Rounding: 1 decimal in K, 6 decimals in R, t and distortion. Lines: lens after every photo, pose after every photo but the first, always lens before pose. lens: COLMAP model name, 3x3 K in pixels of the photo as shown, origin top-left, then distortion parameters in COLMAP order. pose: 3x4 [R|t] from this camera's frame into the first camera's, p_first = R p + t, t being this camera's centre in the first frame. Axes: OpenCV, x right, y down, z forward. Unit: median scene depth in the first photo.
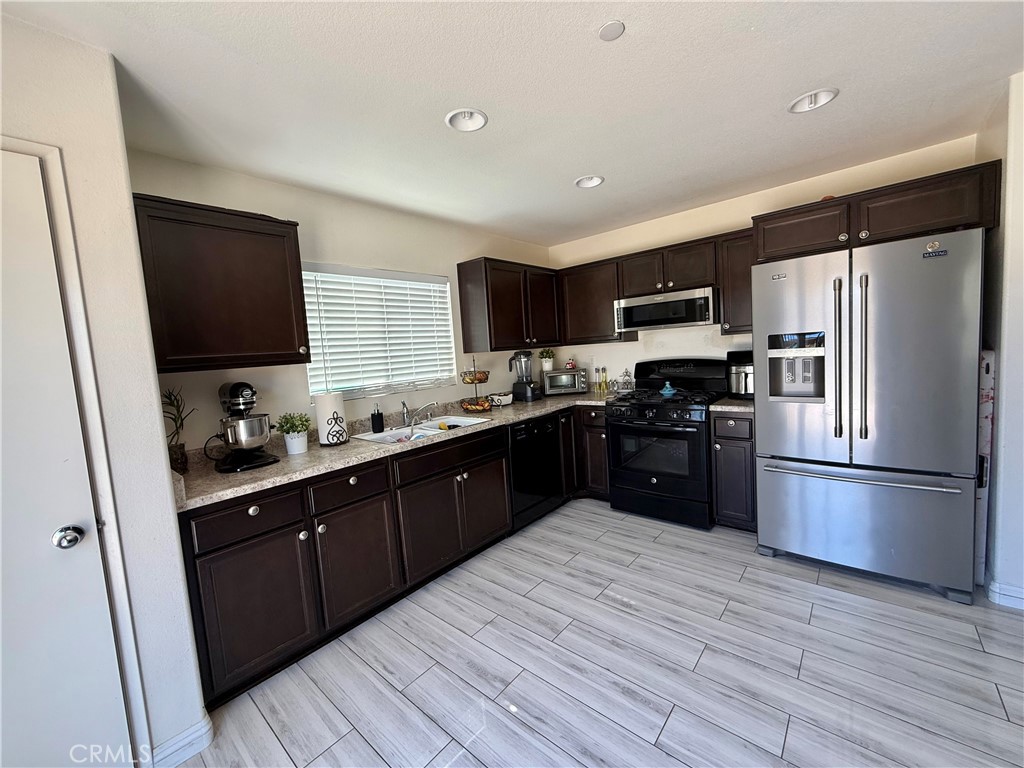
lens RADIAL K [[410.8, 0, 505.9], [0, 410.8, 383.6], [0, 0, 1]] dist [0.001188, -0.000295]
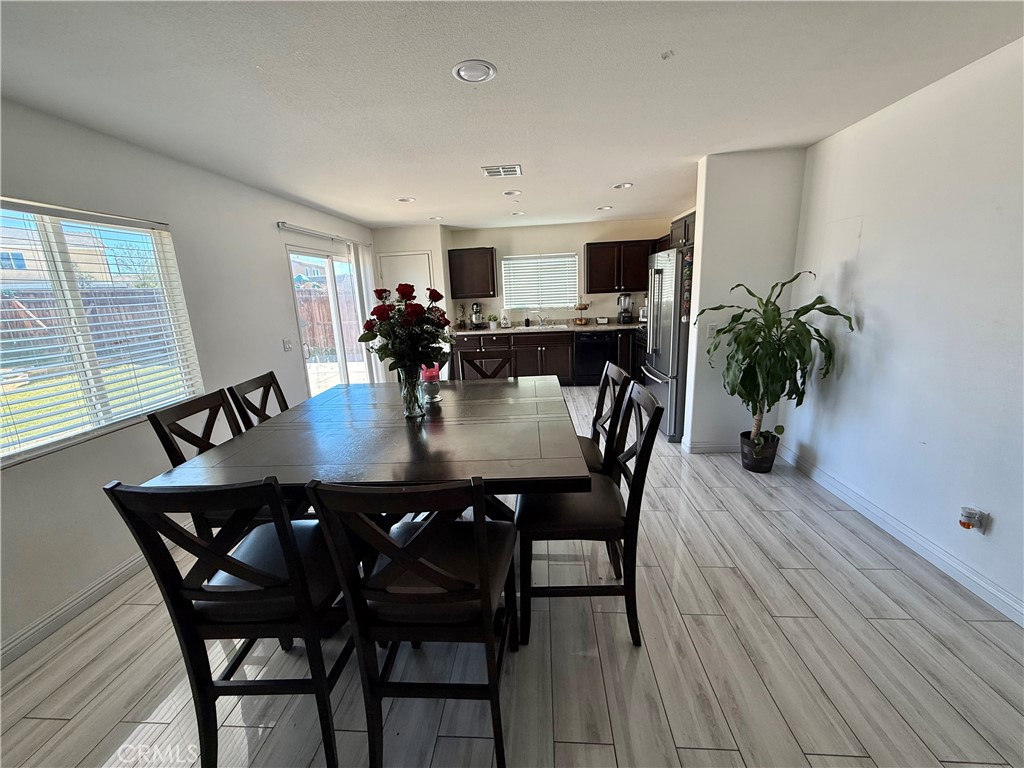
lens RADIAL K [[410.8, 0, 509.3], [0, 410.8, 384.6], [0, 0, 1]] dist [0.001188, -0.000295]
pose [[0.607154, 0.222428, -0.762817, 1.629179], [-0.062657, 0.970433, 0.233095, -0.115187], [0.792110, -0.093729, 0.603139, -0.608811]]
